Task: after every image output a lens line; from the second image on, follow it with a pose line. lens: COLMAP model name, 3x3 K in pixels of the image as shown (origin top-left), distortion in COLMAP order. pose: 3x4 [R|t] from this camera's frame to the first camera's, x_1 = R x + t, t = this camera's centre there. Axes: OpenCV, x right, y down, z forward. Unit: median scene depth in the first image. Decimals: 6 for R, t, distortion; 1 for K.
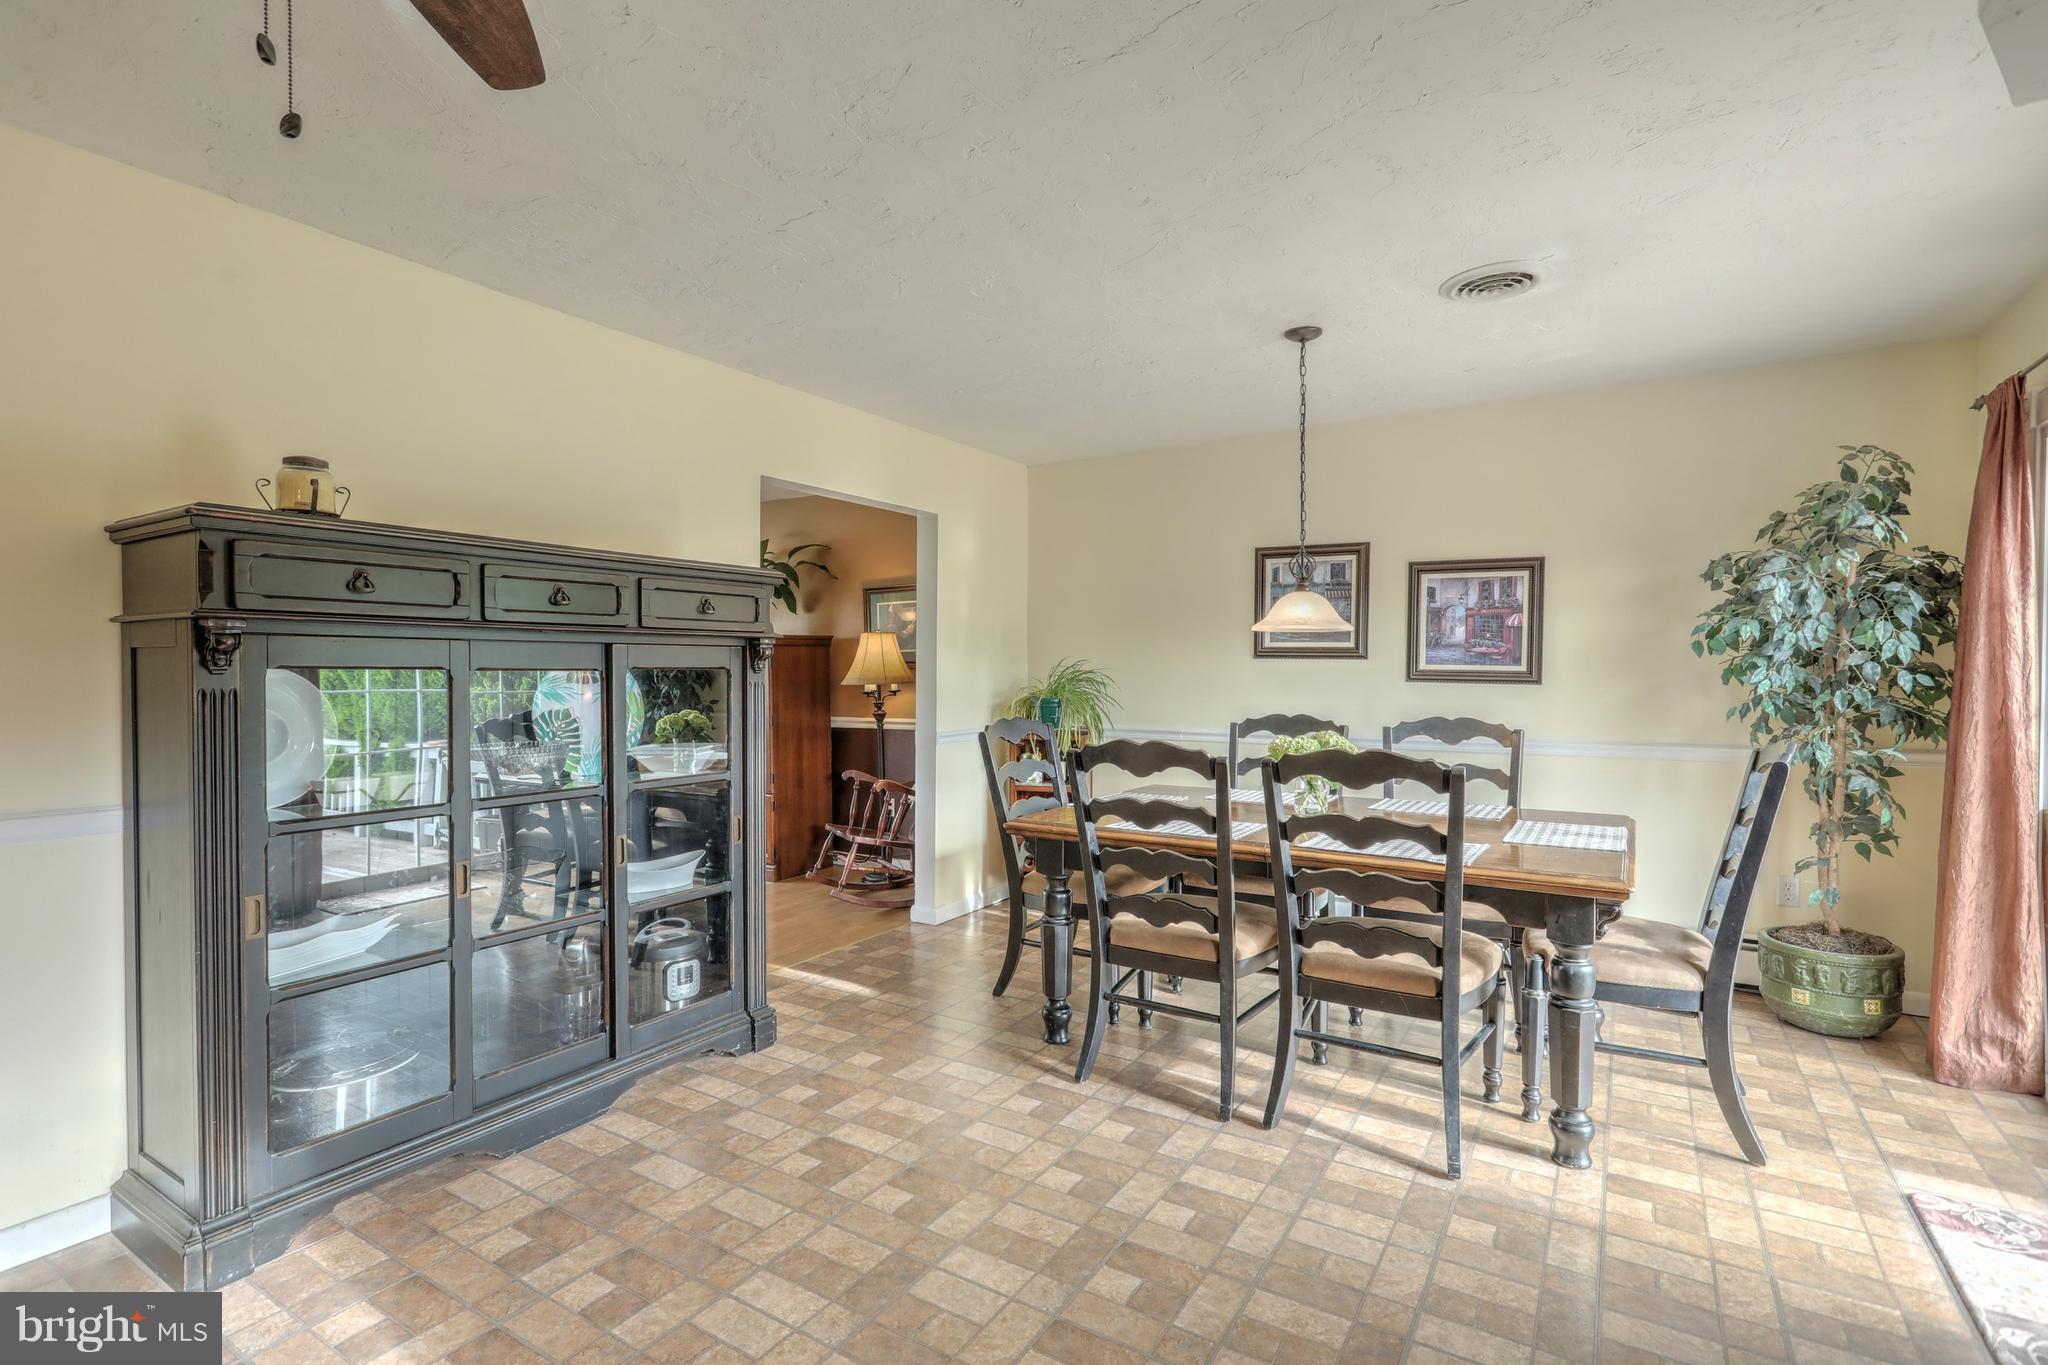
lens RADIAL K [[969.1, 0, 1017.8], [0, 969.1, 695.2], [0, 0, 1]] dist [-0.004702, 0.001564]
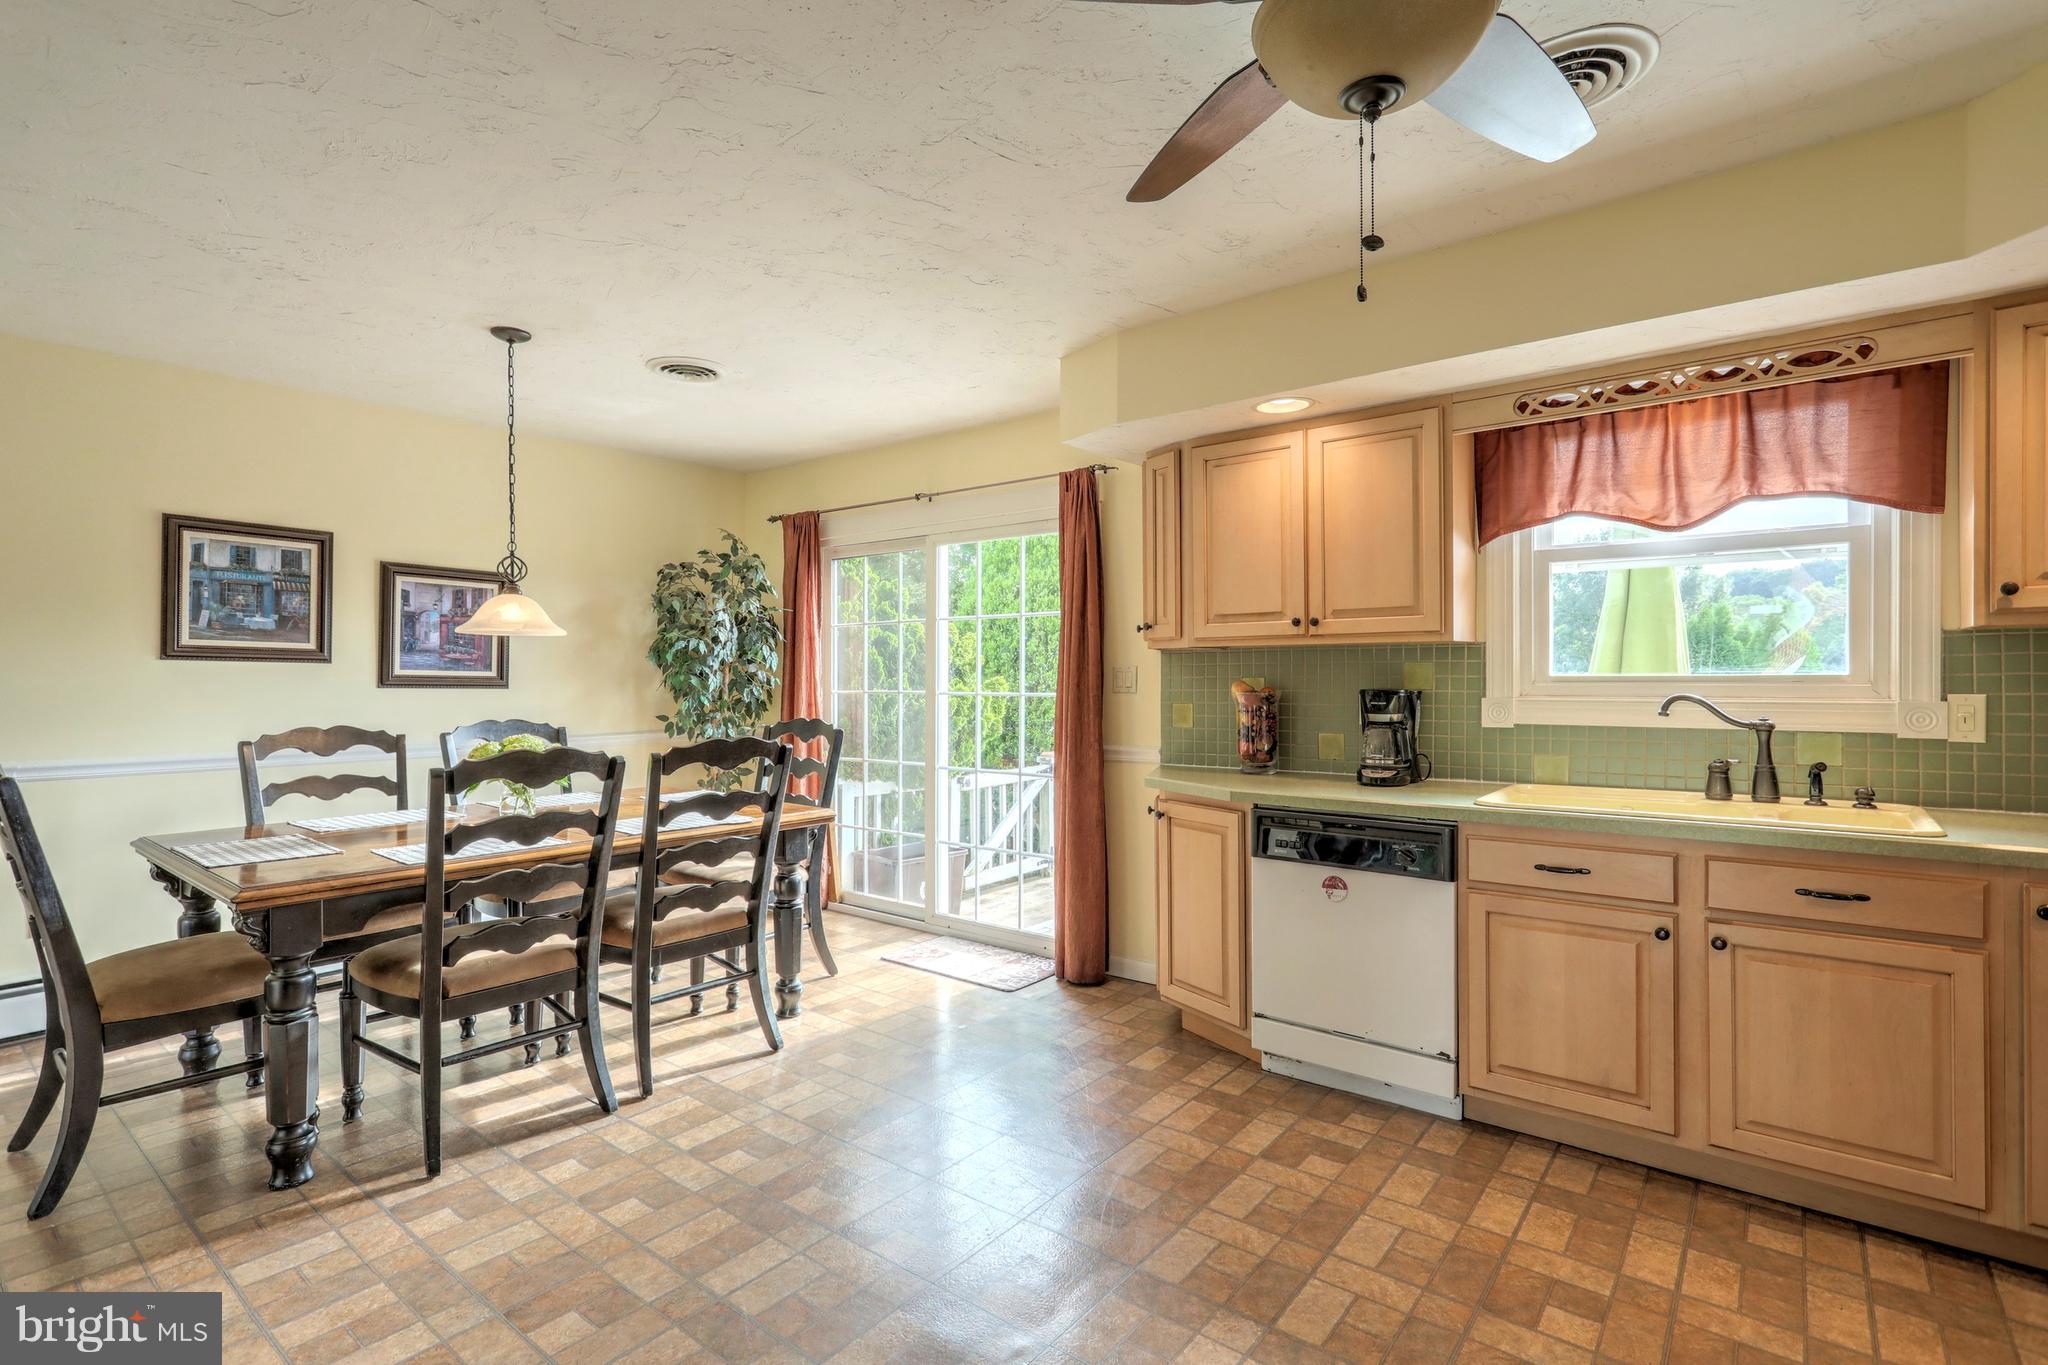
lens RADIAL K [[969.1, 0, 1010.2], [0, 969.1, 684.9], [0, 0, 1]] dist [-0.004702, 0.001564]
pose [[0.113299, -0.005701, 0.993545, -0.626400], [0.025949, 0.999659, 0.002777, -0.003780], [-0.993222, 0.025467, 0.113409, 0.376390]]
